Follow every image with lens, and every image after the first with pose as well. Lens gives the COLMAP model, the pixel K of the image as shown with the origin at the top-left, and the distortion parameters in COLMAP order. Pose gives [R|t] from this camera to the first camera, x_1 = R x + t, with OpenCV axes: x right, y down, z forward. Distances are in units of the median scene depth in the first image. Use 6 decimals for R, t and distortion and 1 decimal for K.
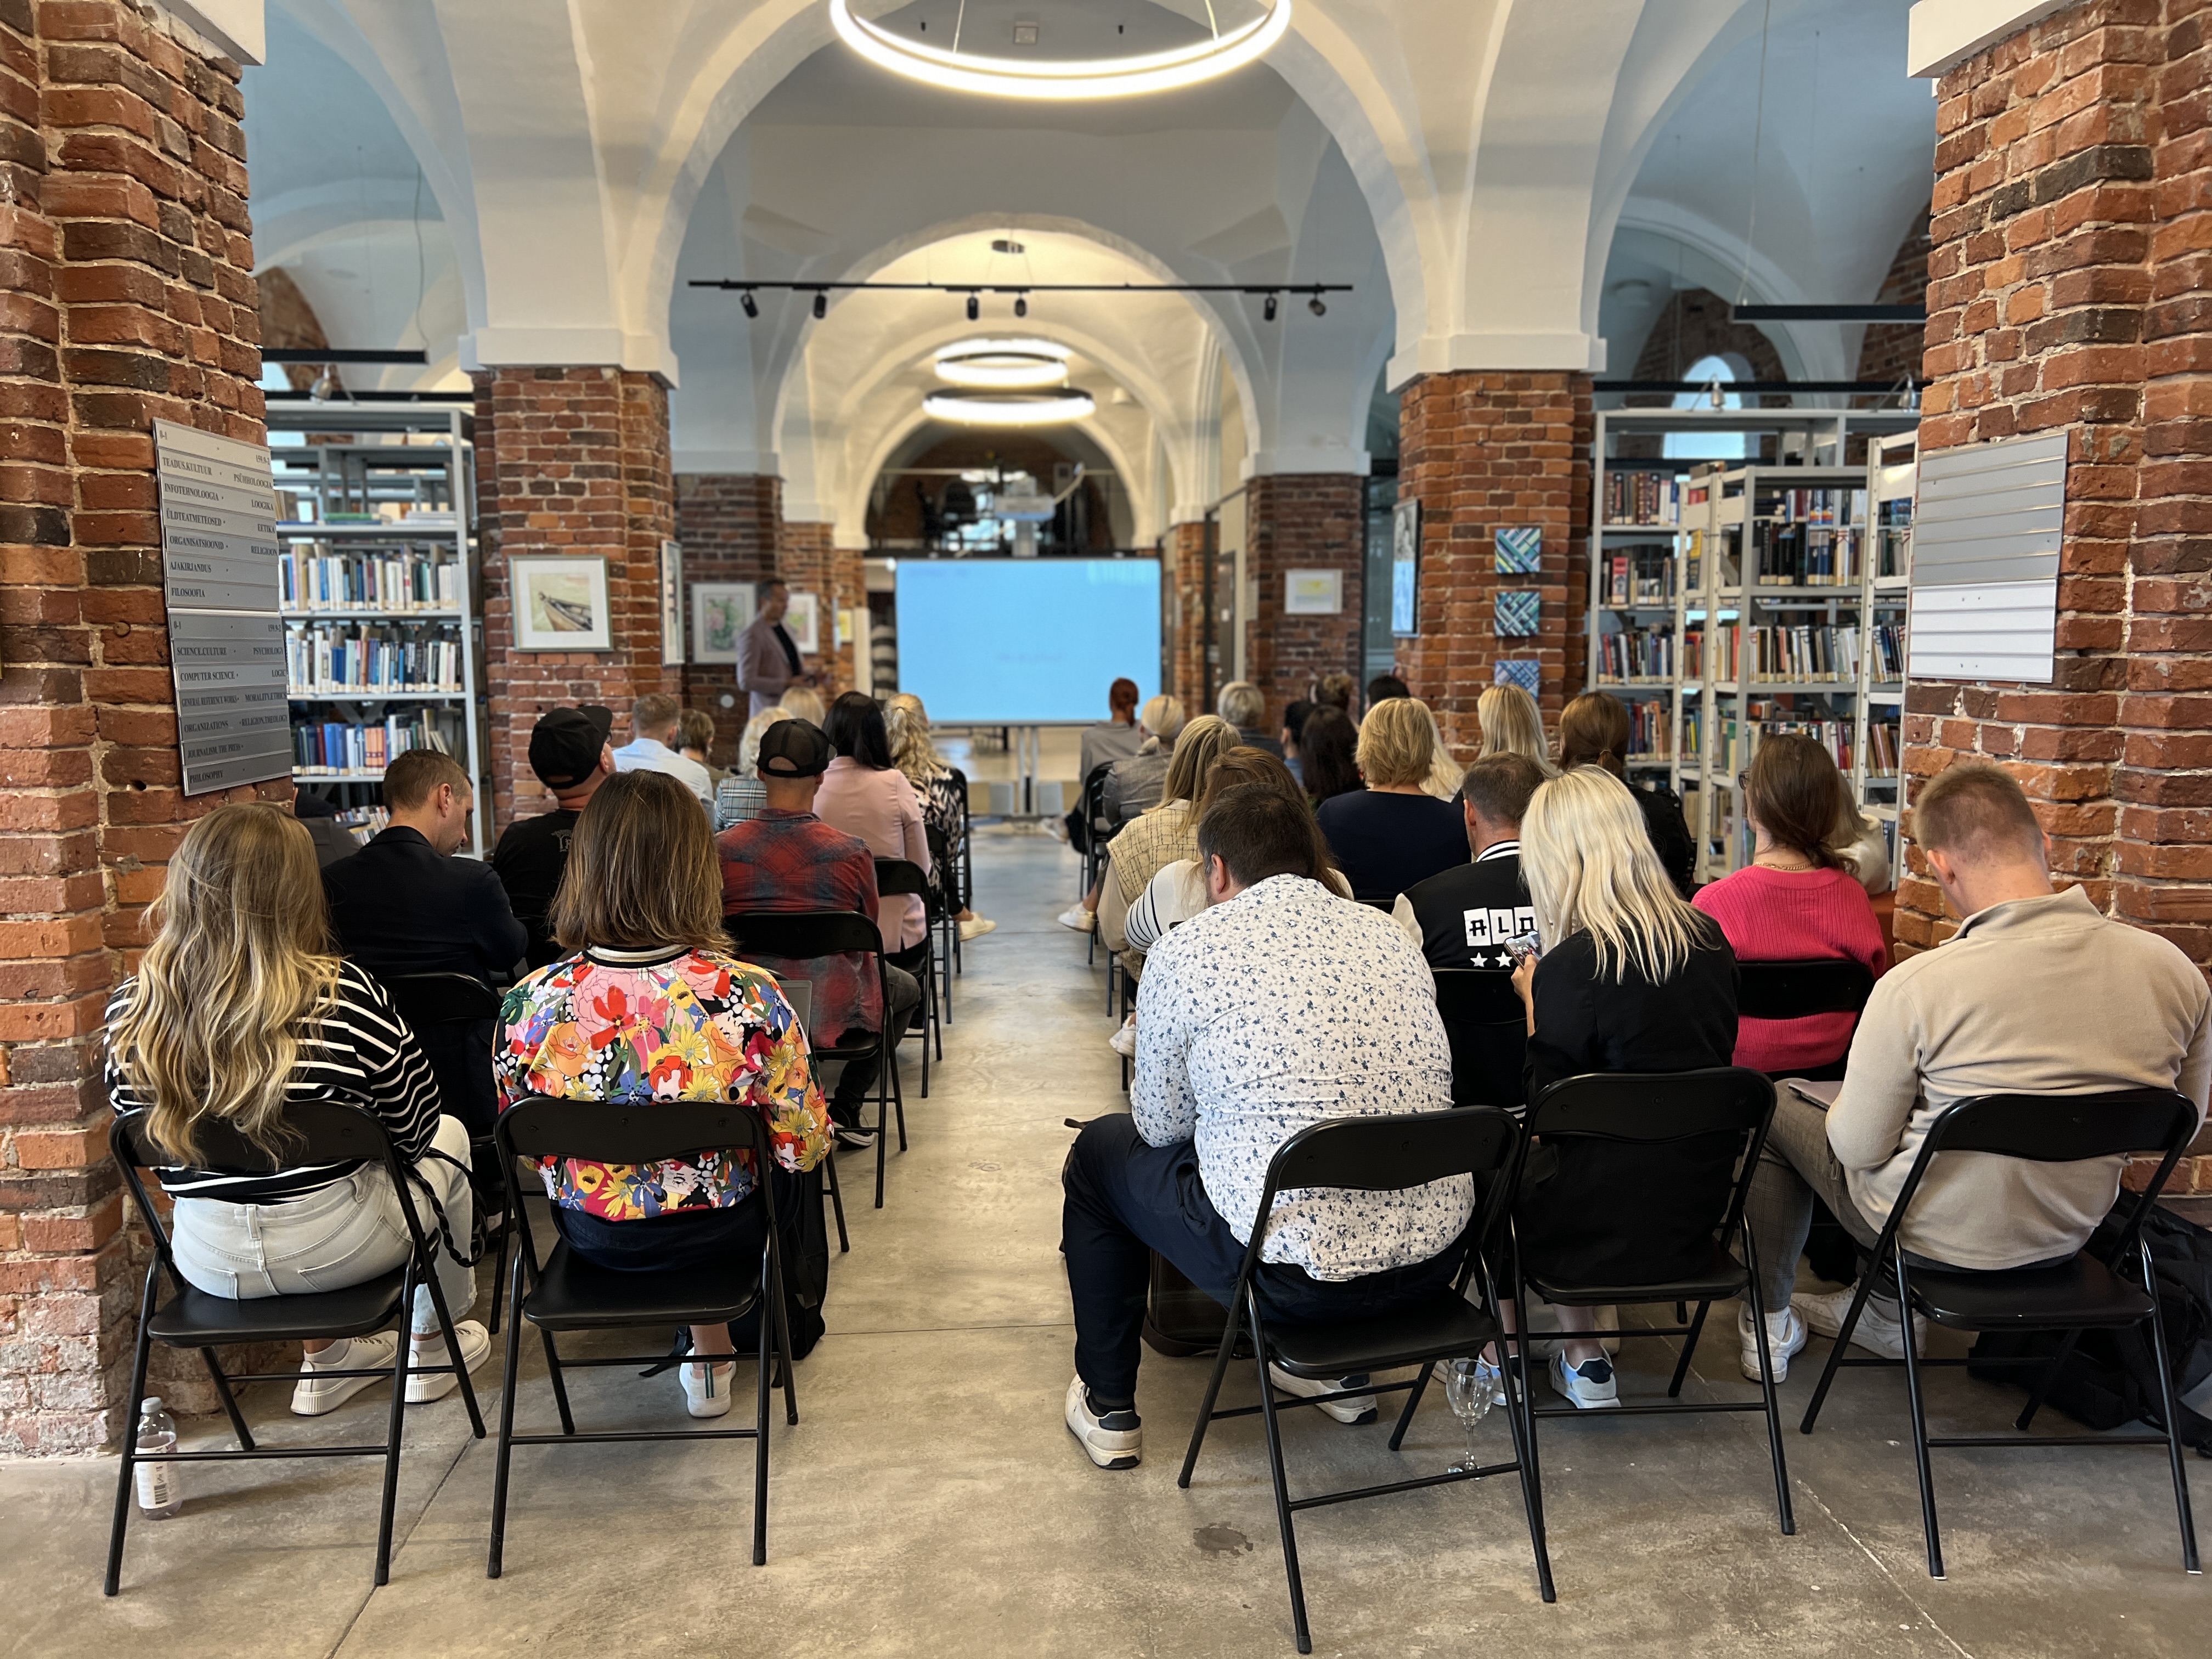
lens RADIAL K [[1766.7, 0, 1086.1], [0, 1766.7, 833.3], [0, 0, 1]] dist [0.187136, 0.017724]
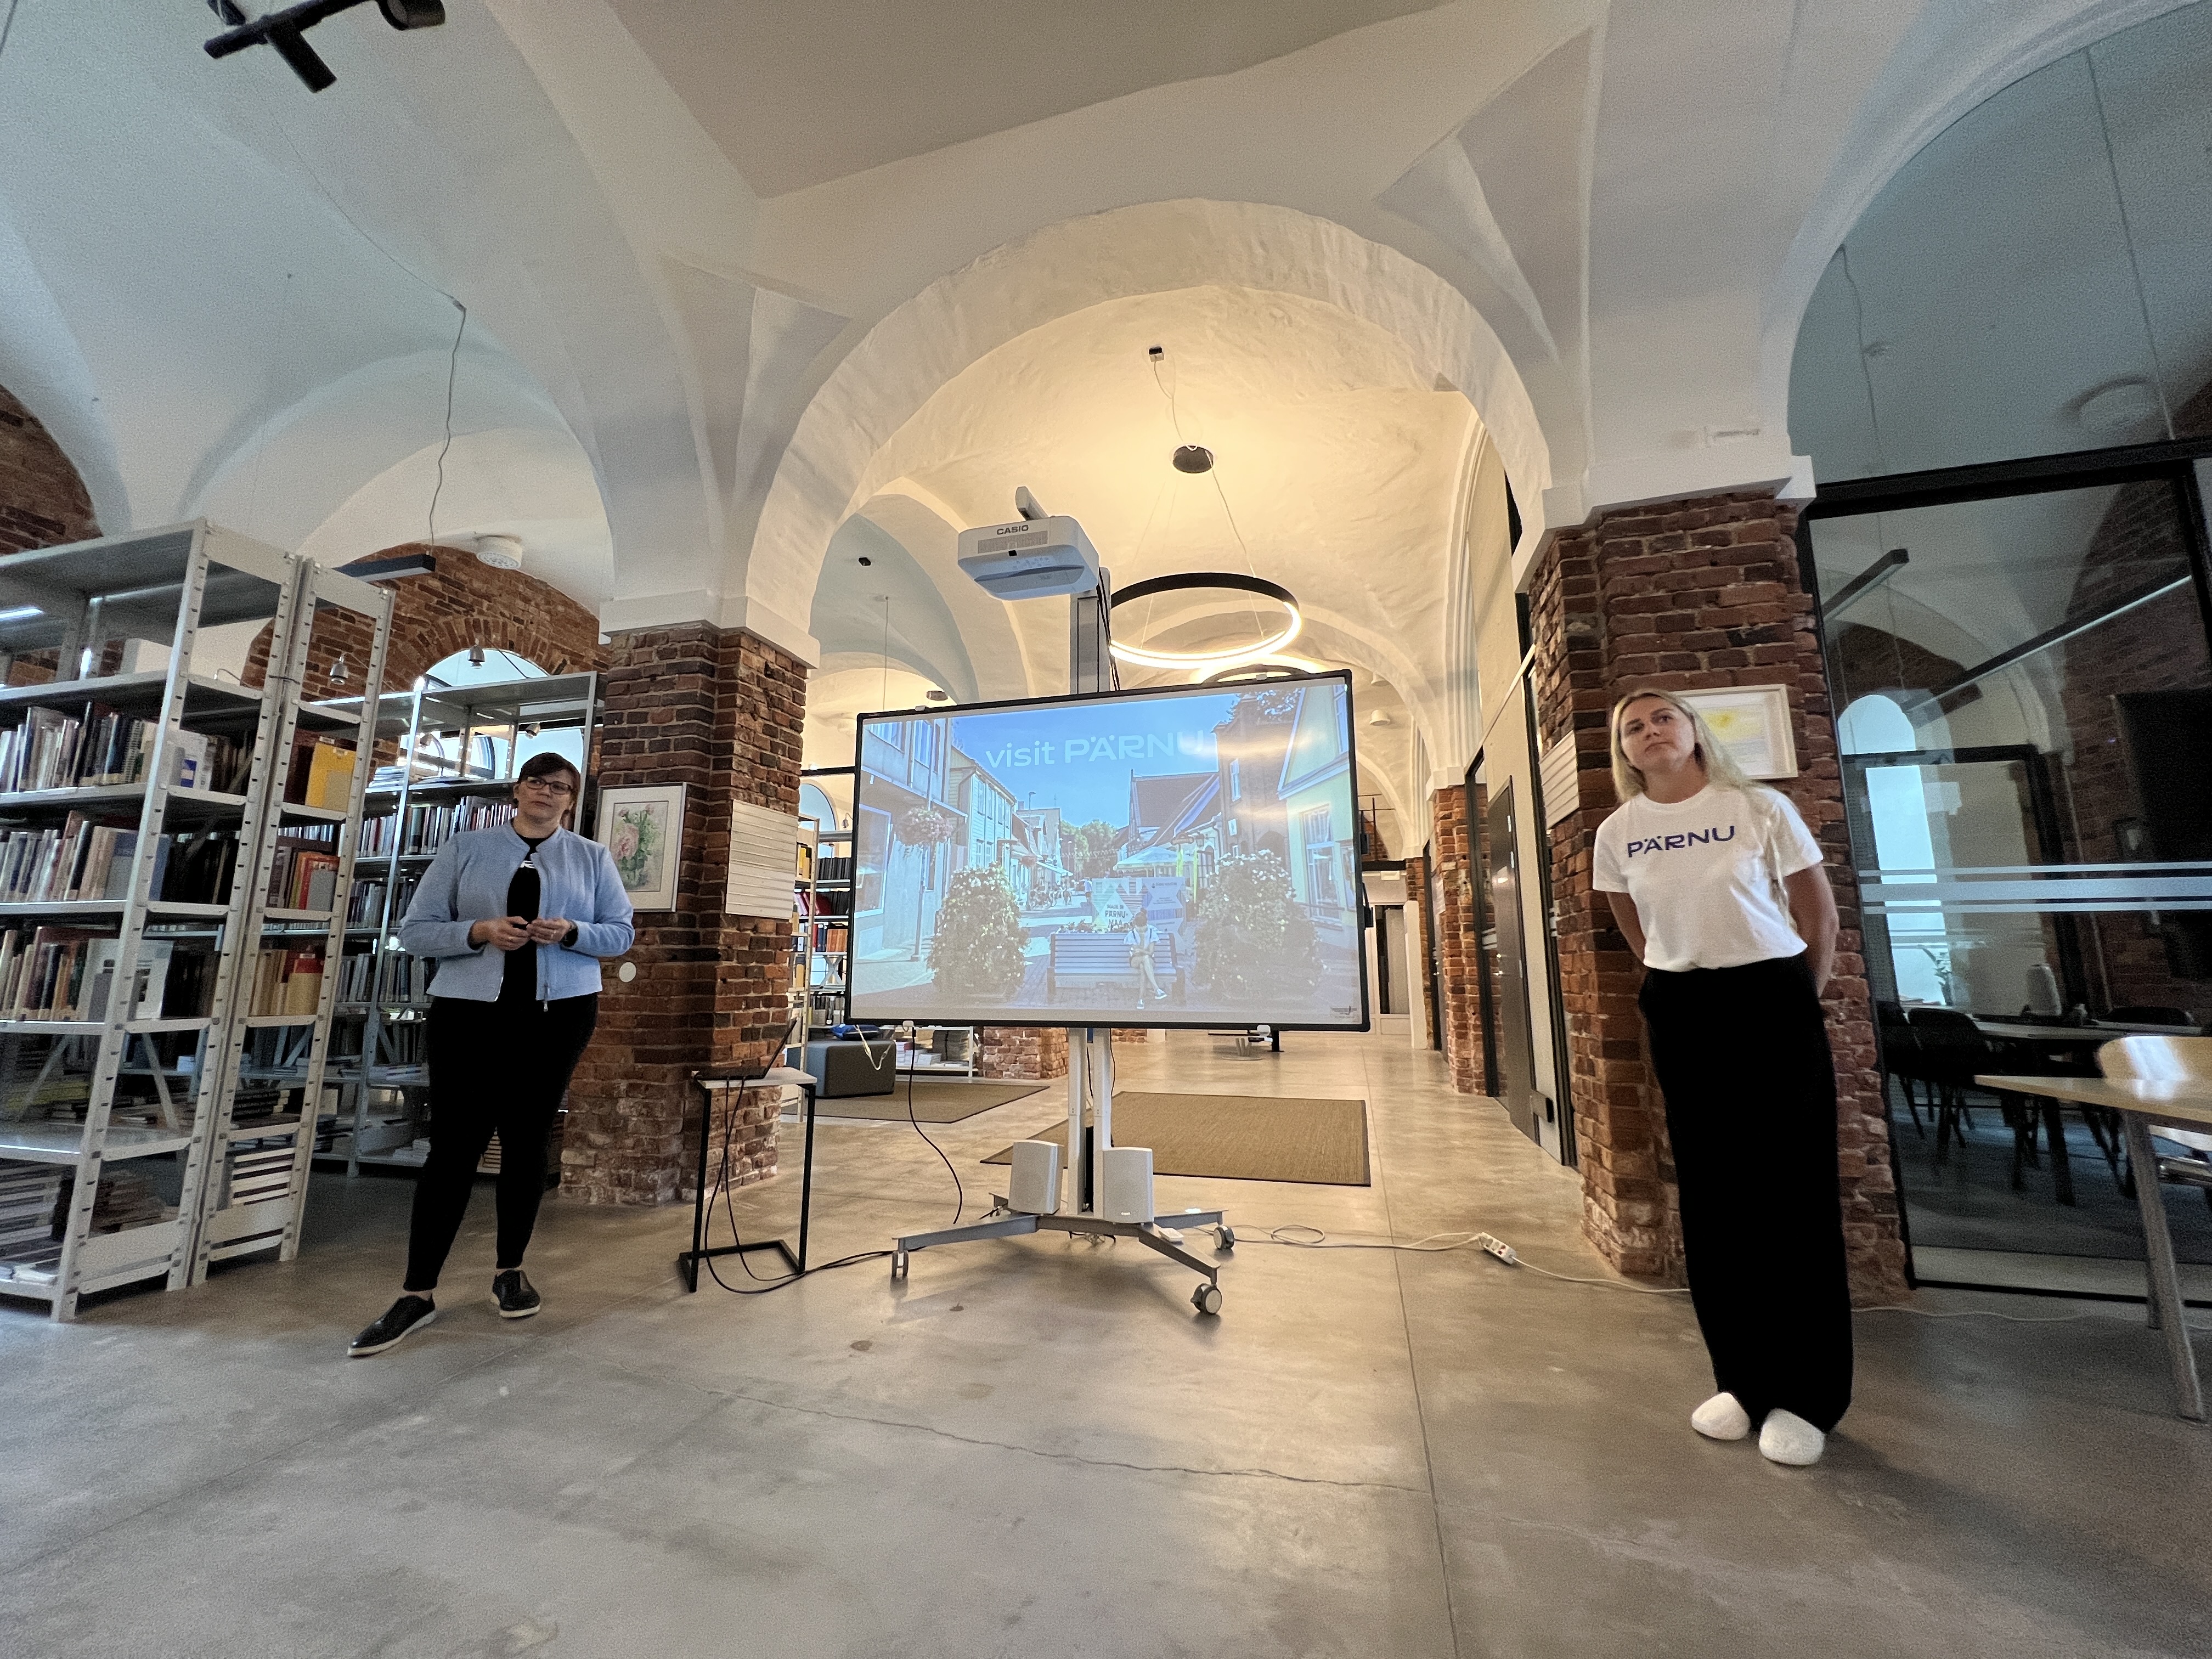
lens RADIAL K [[865.0, 0, 1103.8], [0, 865.0, 832.0], [0, 0, 1]] dist [0.000692, 0.000058]
pose [[0.941631, -0.049305, -0.333016, 0.046235], [-0.044507, 0.962301, -0.268321, -0.040833], [0.333691, 0.267481, 0.903938, 0.658283]]
